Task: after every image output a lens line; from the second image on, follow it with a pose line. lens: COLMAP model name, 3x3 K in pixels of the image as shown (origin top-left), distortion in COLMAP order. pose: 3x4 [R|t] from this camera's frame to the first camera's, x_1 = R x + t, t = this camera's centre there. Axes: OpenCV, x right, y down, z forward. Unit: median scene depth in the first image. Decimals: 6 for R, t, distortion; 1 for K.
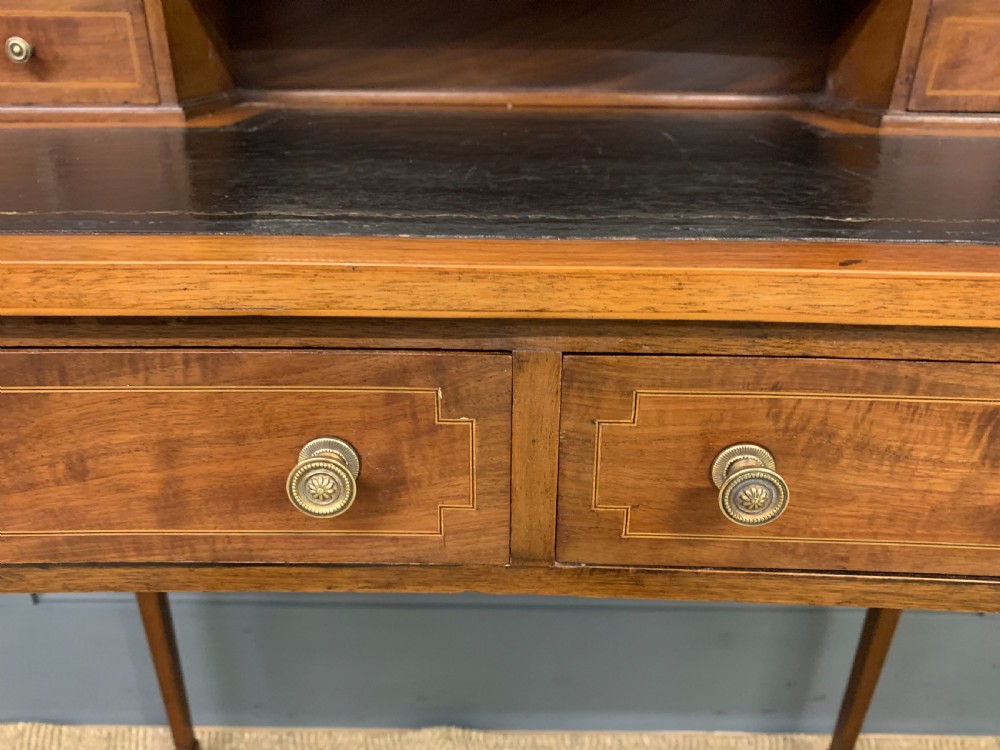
lens RADIAL K [[763.3, 0, 500.3], [0, 763.3, 380.5], [0, 0, 1]] dist [0.009634, -0.002478]
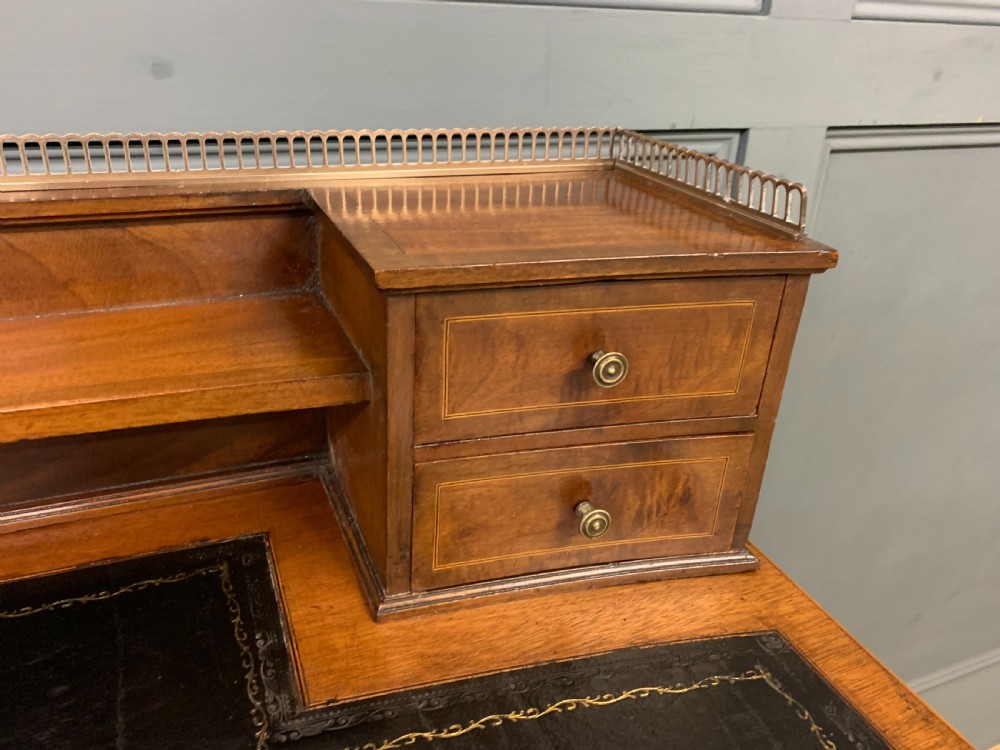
lens RADIAL K [[763.3, 0, 498.4], [0, 763.3, 371.9], [0, 0, 1]] dist [0.009634, -0.002478]
pose [[0.914785, -0.142795, 0.377859, 0.562307], [0.128355, 0.989708, 0.063273, -0.867358], [-0.383005, -0.009381, 0.923699, 0.526528]]
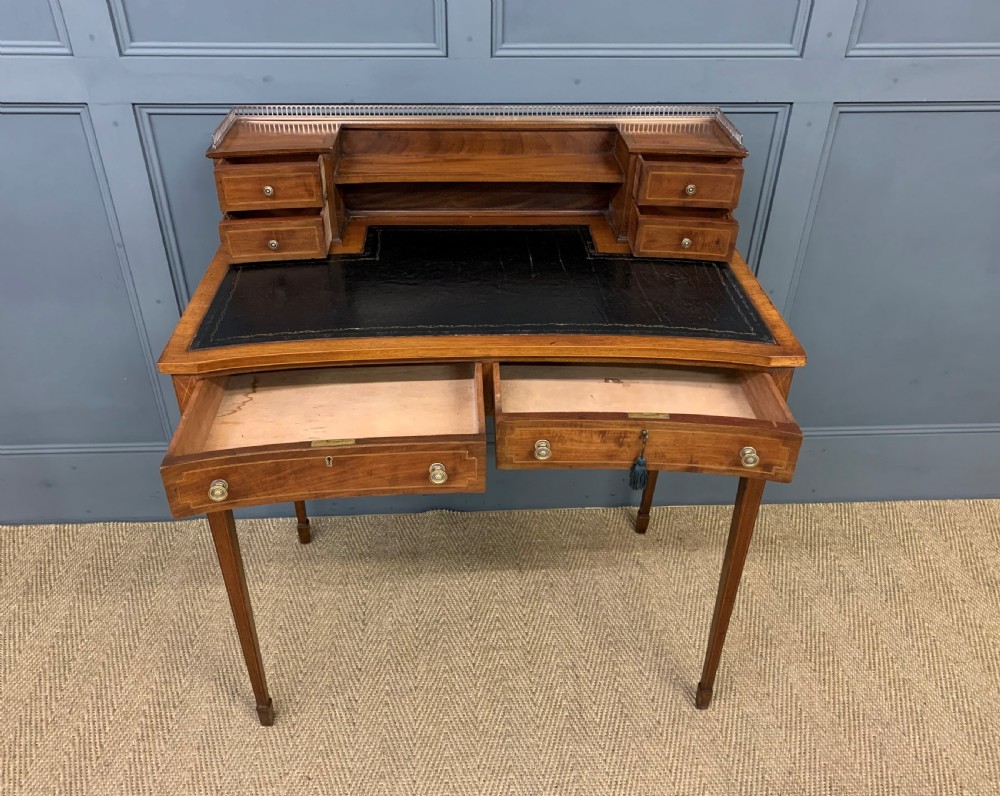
lens RADIAL K [[837.2, 0, 496.7], [0, 837.2, 400.6], [0, 0, 1]] dist [0.001882, 0.010368]
pose [[0.997574, -0.032688, 0.061465, -0.144659], [0.020848, 0.982664, 0.184221, -0.507817], [-0.066422, -0.182492, 0.980961, -2.744606]]
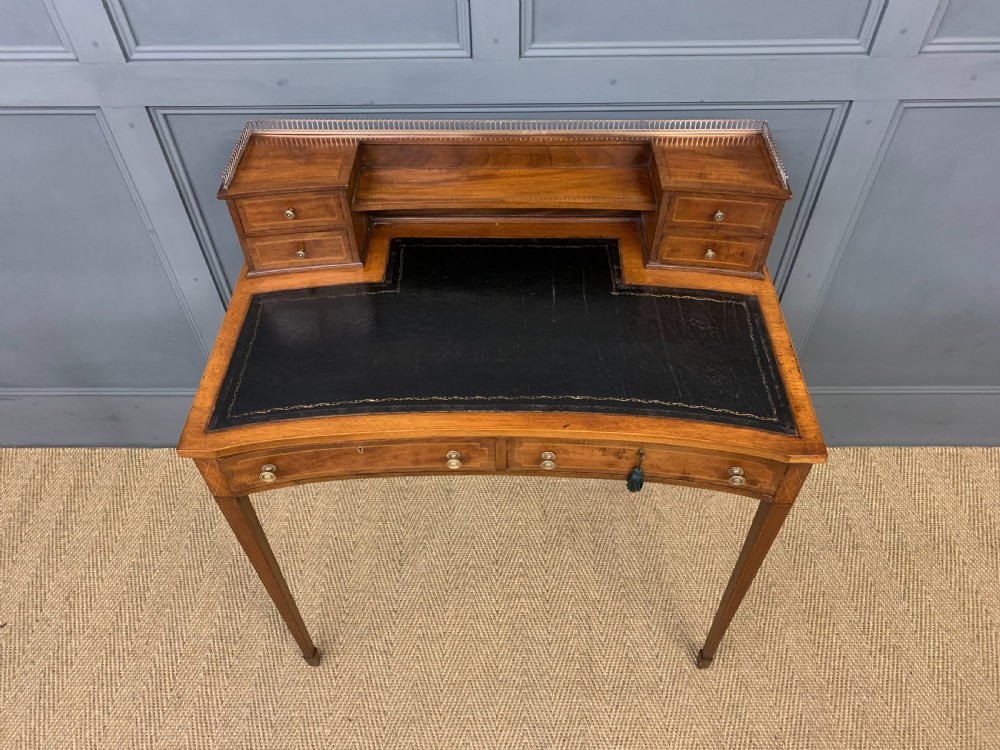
lens RADIAL K [[763.3, 0, 499.1], [0, 763.3, 362.4], [0, 0, 1]] dist [0.009634, -0.002478]
pose [[0.999806, -0.016569, -0.010694, 0.067213], [0.019491, 0.912633, 0.408314, -1.614526], [0.002995, -0.408443, 0.912779, -2.074258]]
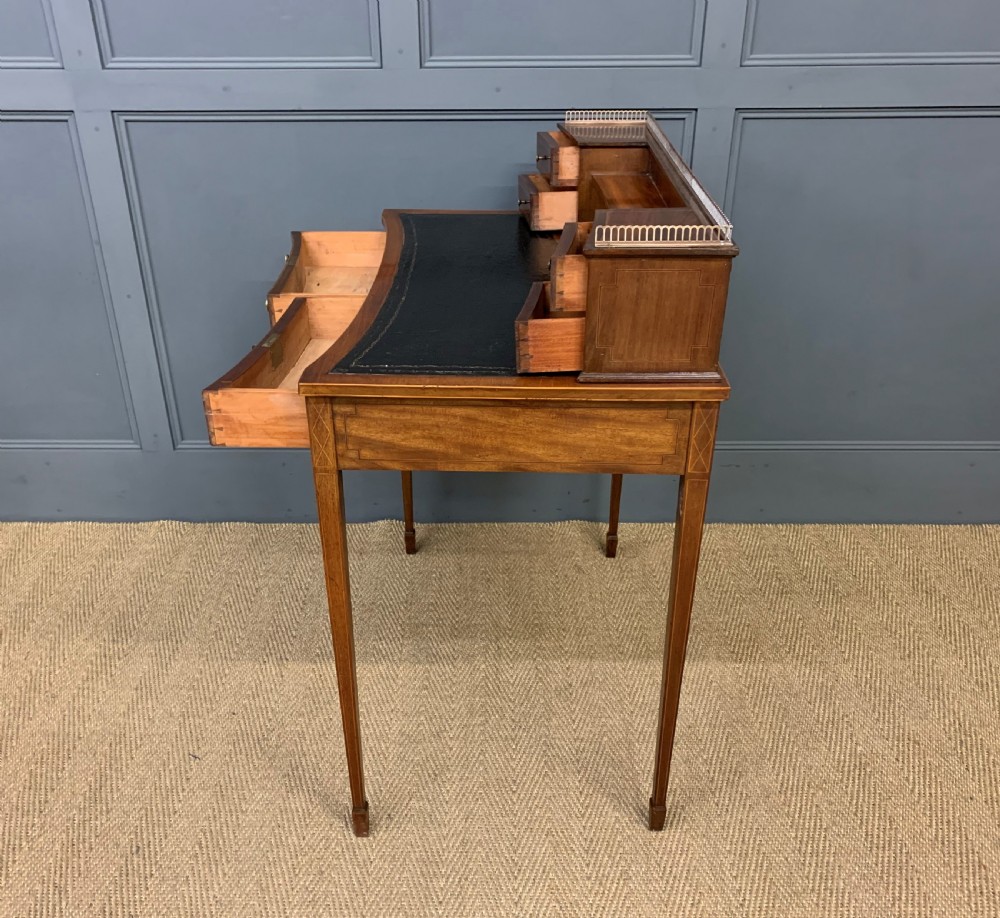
lens RADIAL K [[952.7, 0, 482.1], [0, 952.7, 476.6], [0, 0, 1]] dist [0.009015, 0.000000]
pose [[0.999936, -0.009802, -0.005632, 0.516186], [0.010257, 0.996116, 0.087447, 0.440709], [0.004753, -0.087499, 0.996153, -3.948485]]
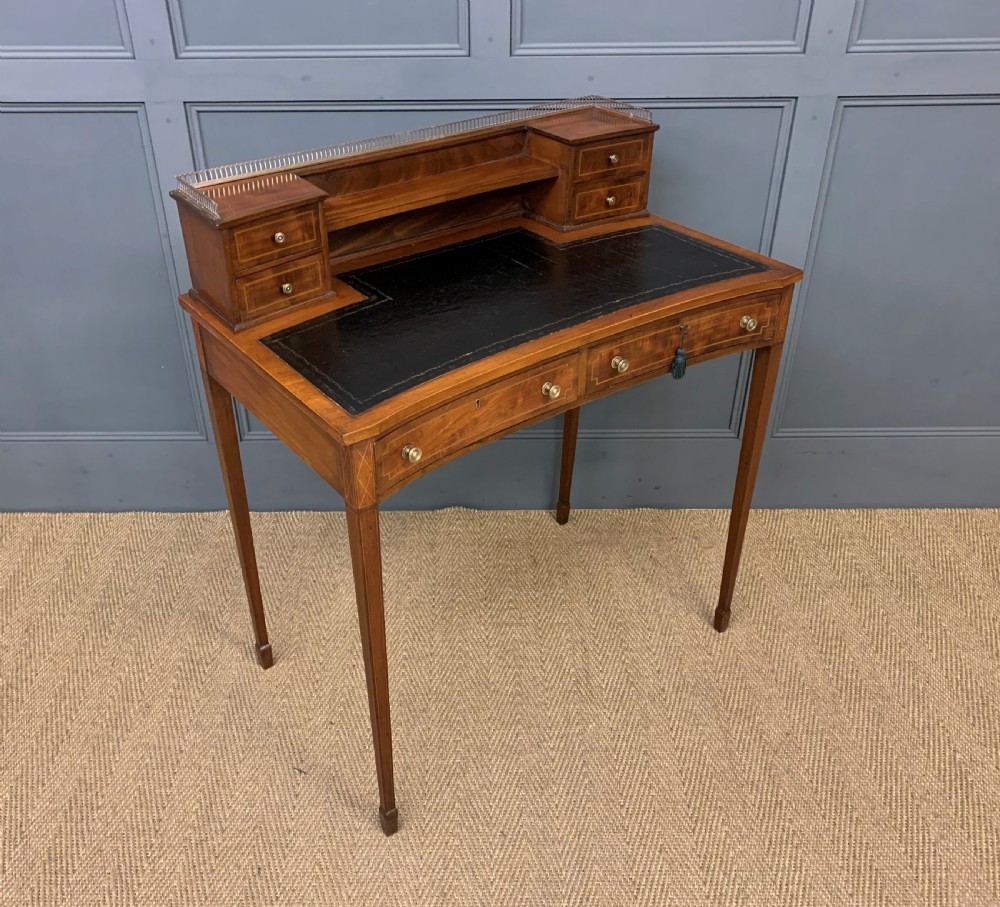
lens RADIAL K [[971.1, 0, 470.8], [0, 971.1, 464.7], [0, 0, 1]] dist [0.009844, 0.000000]
pose [[0.999849, -0.017332, 0.001510, -0.117711], [0.016855, 0.986509, 0.162839, -0.093456], [-0.004312, -0.162789, 0.986652, -3.902680]]
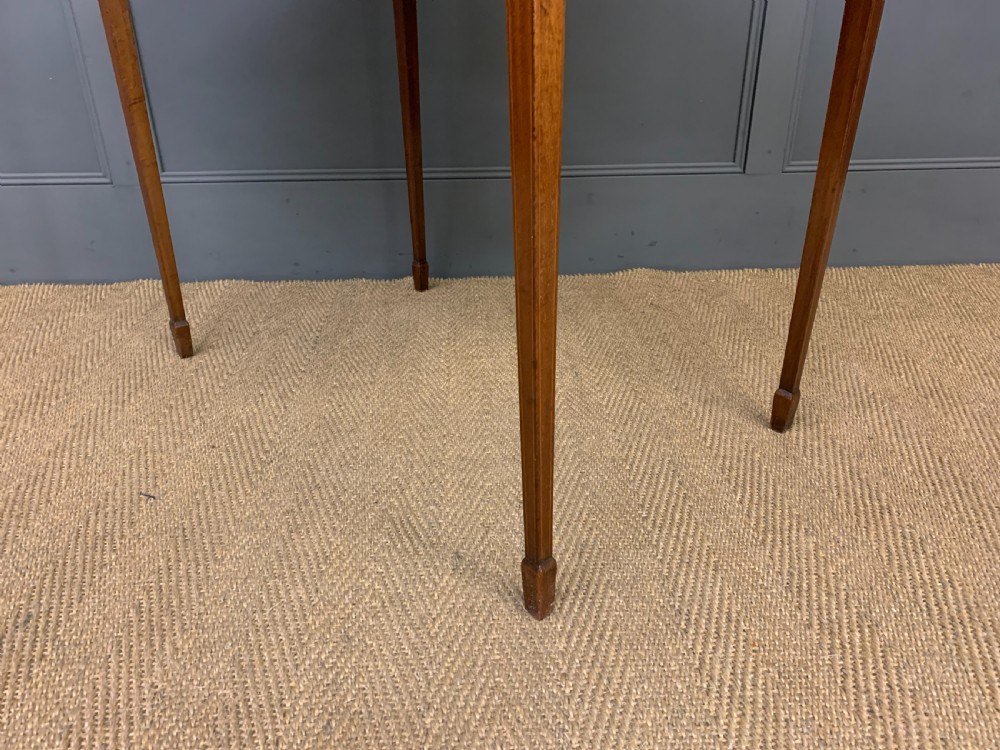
lens RADIAL K [[763.3, 0, 504.7], [0, 763.3, 385.6], [0, 0, 1]] dist [0.009634, -0.002478]
pose [[0.998253, -0.038123, 0.045141, 0.078126], [0.036599, 0.998747, 0.034119, 1.922533], [-0.046386, -0.032408, 0.998398, -1.731899]]
